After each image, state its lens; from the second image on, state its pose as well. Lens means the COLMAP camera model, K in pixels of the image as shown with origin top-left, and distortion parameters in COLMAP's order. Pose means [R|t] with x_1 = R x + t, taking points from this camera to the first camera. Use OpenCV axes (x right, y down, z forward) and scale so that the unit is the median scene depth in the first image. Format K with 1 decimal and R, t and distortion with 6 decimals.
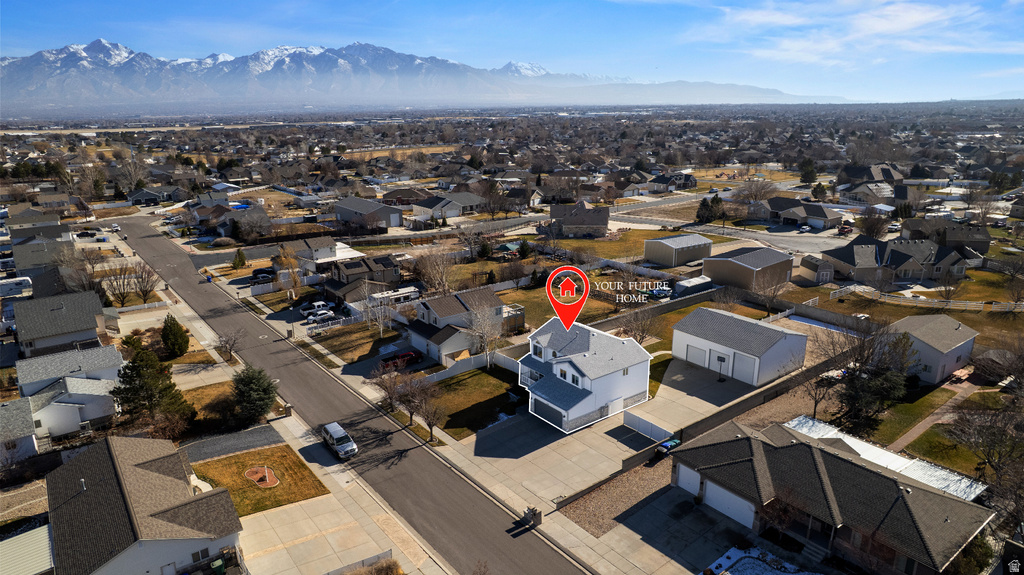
lens RADIAL K [[653.8, 0, 513.2], [0, 653.8, 291.5], [0, 0, 1]] dist [-0.080145, 0.072625]
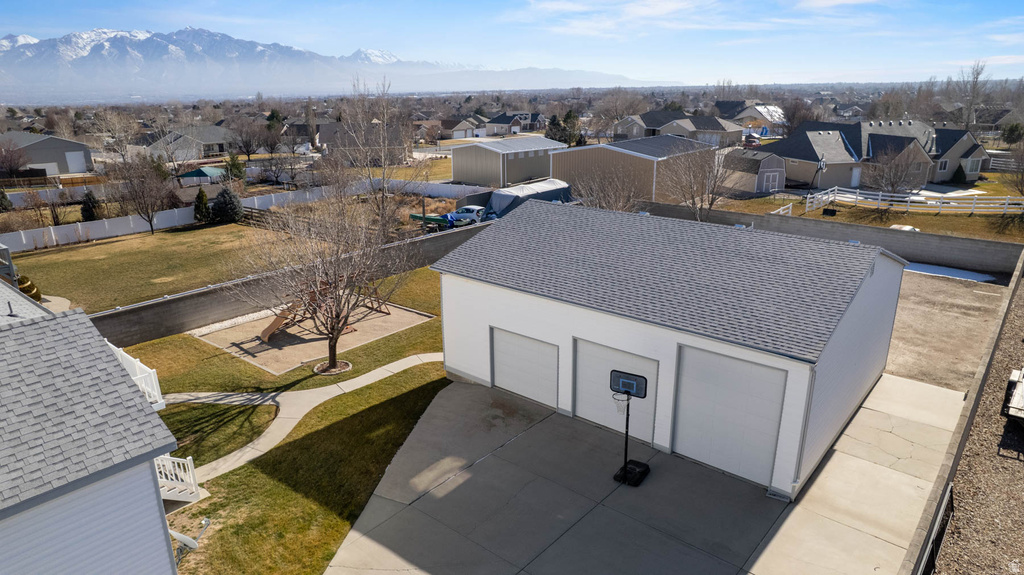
lens RADIAL K [[653.8, 0, 513.2], [0, 653.8, 291.5], [0, 0, 1]] dist [-0.080145, 0.072625]
pose [[0.977058, -0.065709, 0.202586, 0.268878], [0.062360, 0.997792, 0.022874, 0.074358], [-0.203641, -0.009716, 0.978997, 0.885870]]
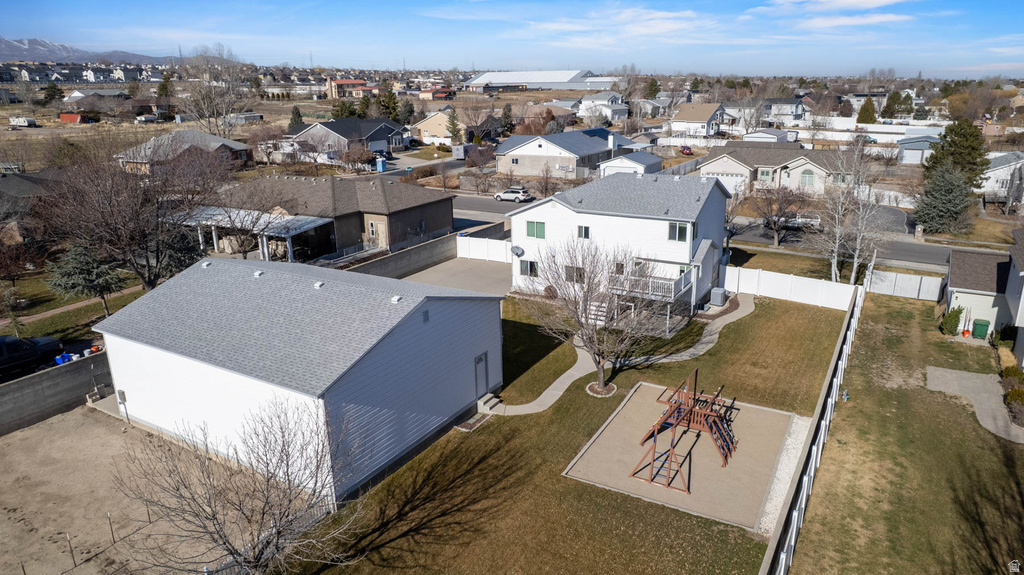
lens RADIAL K [[671.5, 0, 512.0], [0, 671.5, 287.5], [0, 0, 1]] dist [-0.084814, 0.090310]
pose [[-0.927824, 0.135145, -0.347676, 0.437917], [-0.079079, 0.839613, 0.537398, -0.166576], [0.364540, 0.526105, -0.768326, 1.539446]]
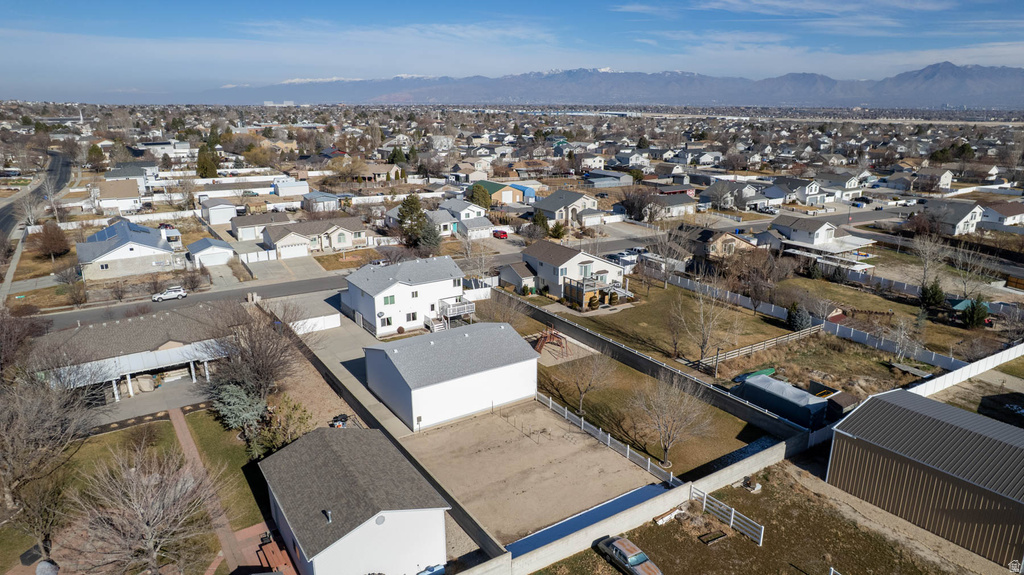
lens RADIAL K [[653.8, 0, 513.2], [0, 653.8, 291.5], [0, 0, 1]] dist [-0.080145, 0.072625]
pose [[-0.074890, 0.294715, -0.952646, 1.223032], [-0.282962, 0.909780, 0.303698, -0.292831], [0.956203, 0.292307, 0.015260, 1.236215]]
